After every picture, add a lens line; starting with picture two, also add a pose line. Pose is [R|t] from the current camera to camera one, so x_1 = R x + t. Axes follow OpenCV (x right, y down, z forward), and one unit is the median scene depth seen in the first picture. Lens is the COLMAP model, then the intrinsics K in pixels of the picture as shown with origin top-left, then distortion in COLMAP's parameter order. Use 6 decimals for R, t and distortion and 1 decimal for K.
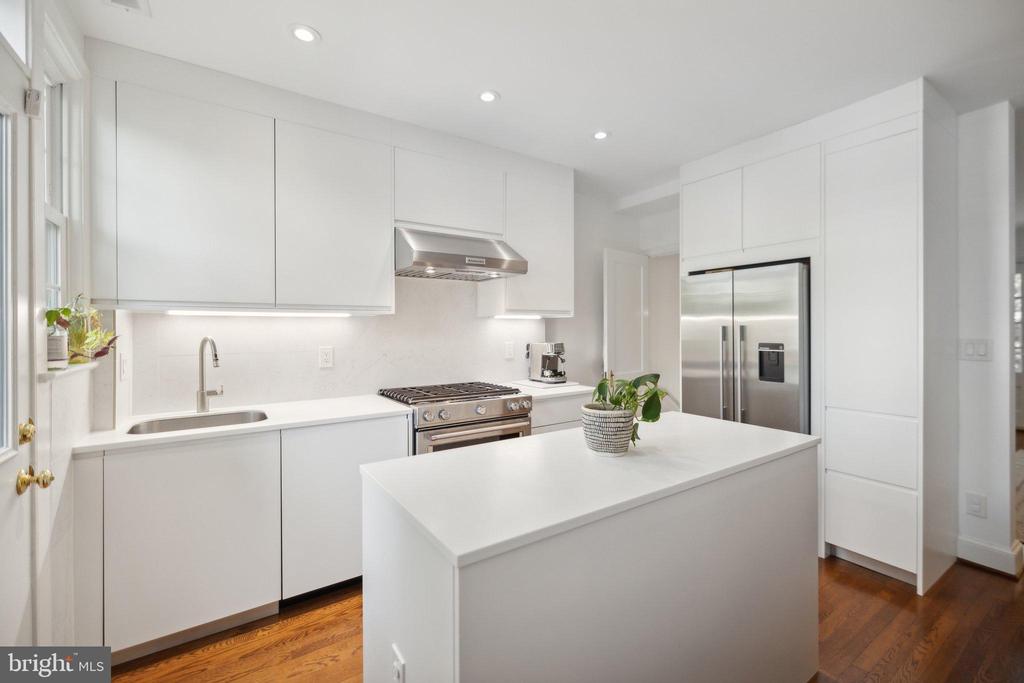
lens RADIAL K [[447.8, 0, 512.7], [0, 447.8, 342.1], [0, 0, 1]] dist [-0.002190, 0.004922]
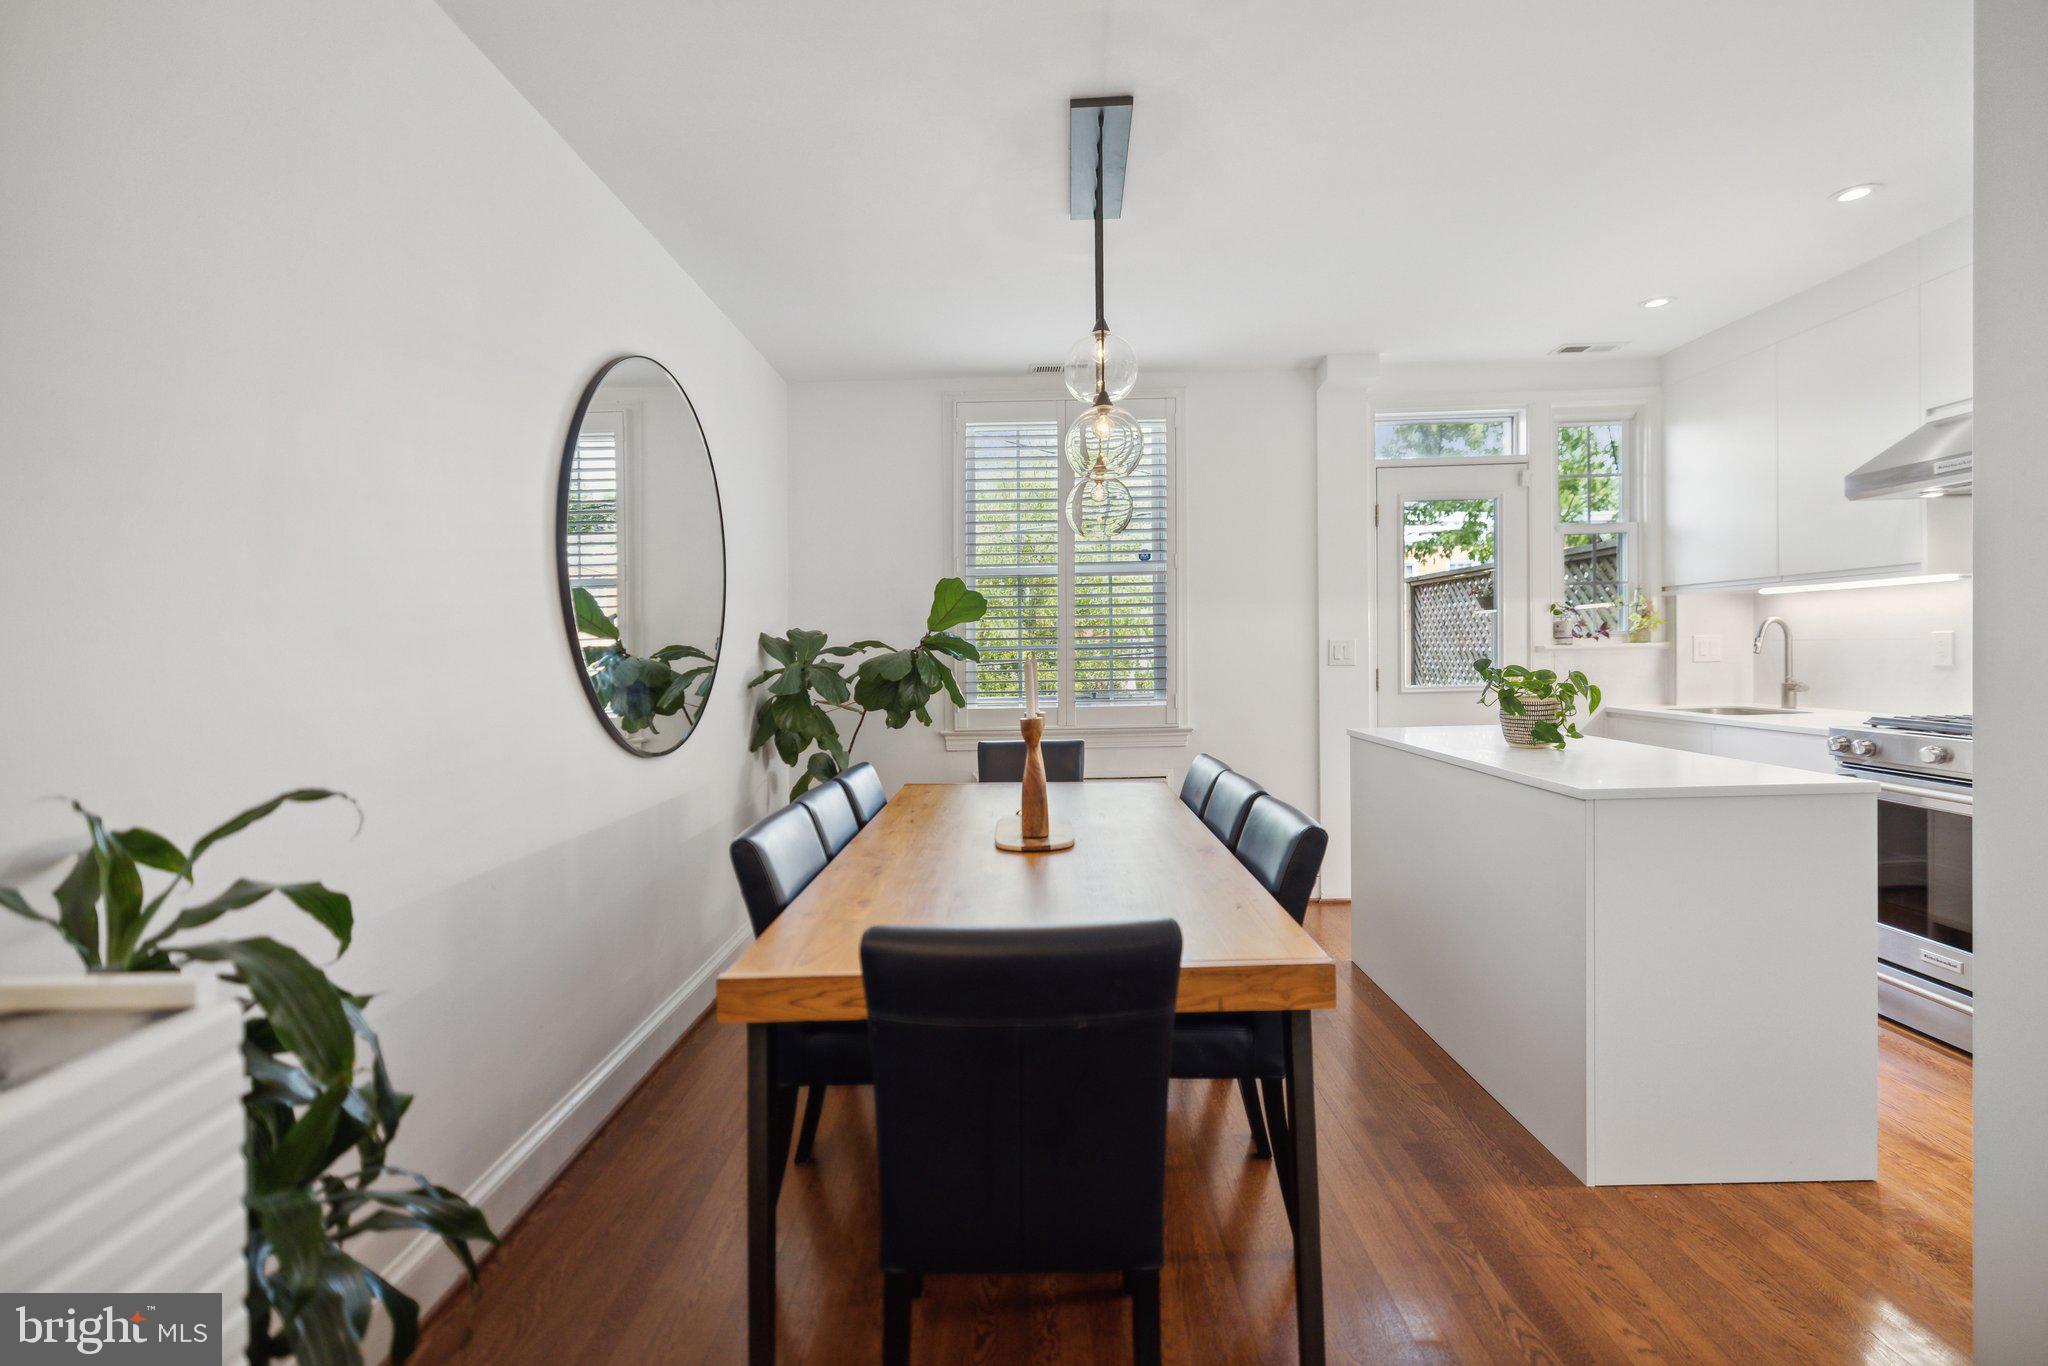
lens RADIAL K [[940.8, 0, 1022.9], [0, 940.8, 665.6], [0, 0, 1]] dist [-0.003211, 0.001194]
pose [[-0.569763, 0.040392, -0.820816, 1.325384], [0.023014, 0.999184, 0.033194, -0.013083], [0.821487, 0.000023, -0.570227, 0.707502]]
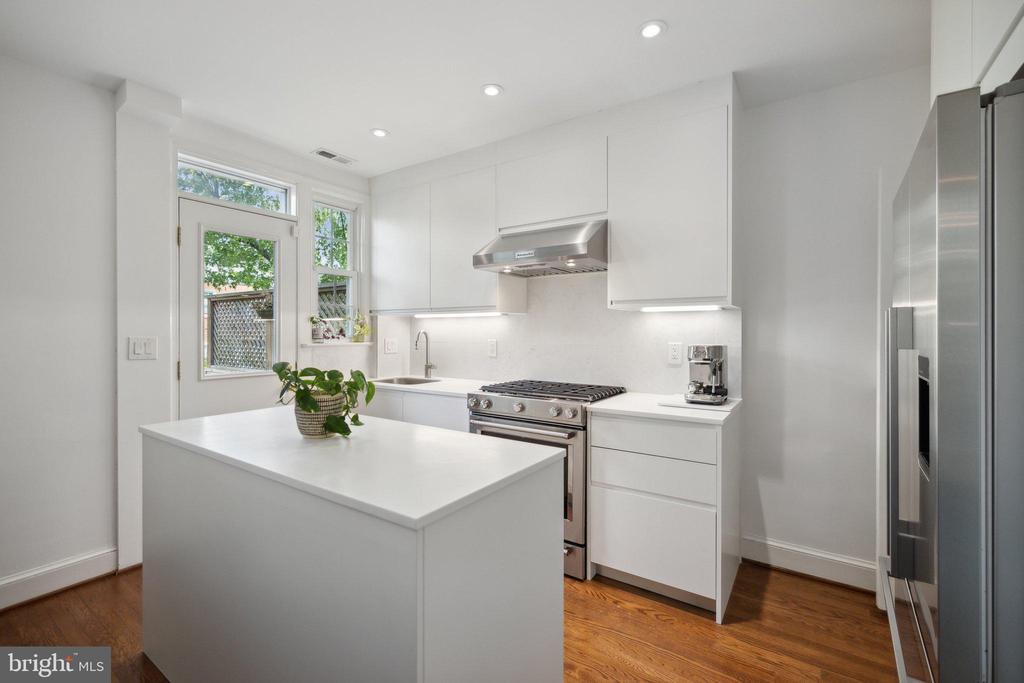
lens RADIAL K [[447.8, 0, 506.6], [0, 447.8, 342.9], [0, 0, 1]] dist [-0.002190, 0.004922]
pose [[0.359857, 0.031987, -0.932459, 0.766652], [-0.015279, 0.999480, 0.028390, -0.016448], [0.932882, 0.004031, 0.360159, 0.588360]]
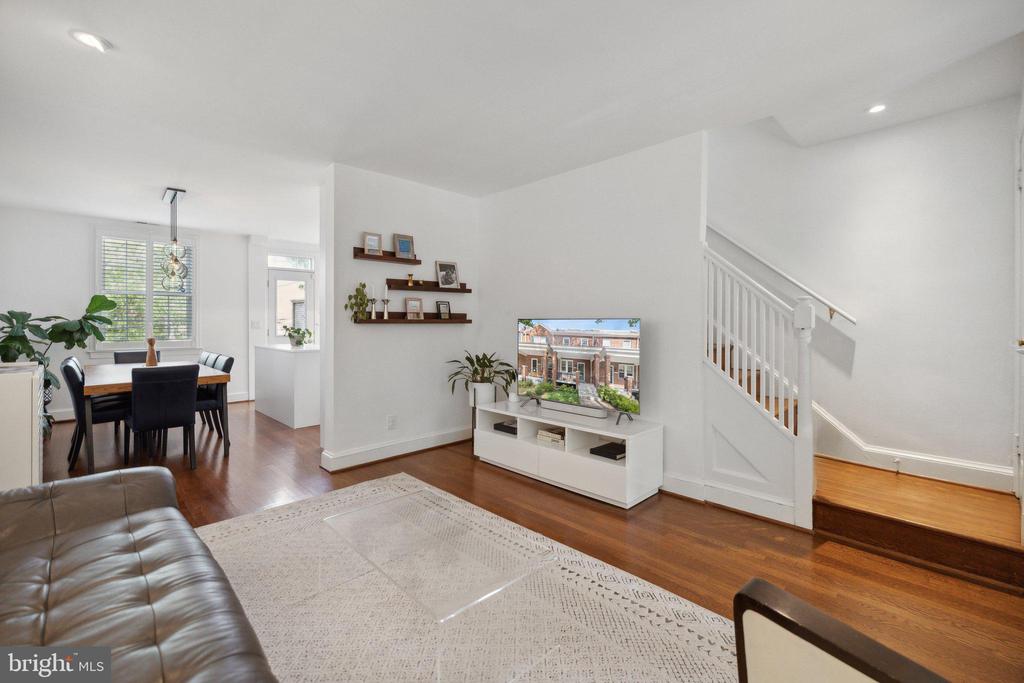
lens RADIAL K [[447.8, 0, 506.7], [0, 447.8, 329.9], [0, 0, 1]] dist [-0.002190, 0.004922]
pose [[0.167587, 0.025126, -0.985537, 2.412465], [-0.007946, 0.999677, 0.024135, -0.011654], [0.985825, 0.003786, 0.167732, 1.206073]]
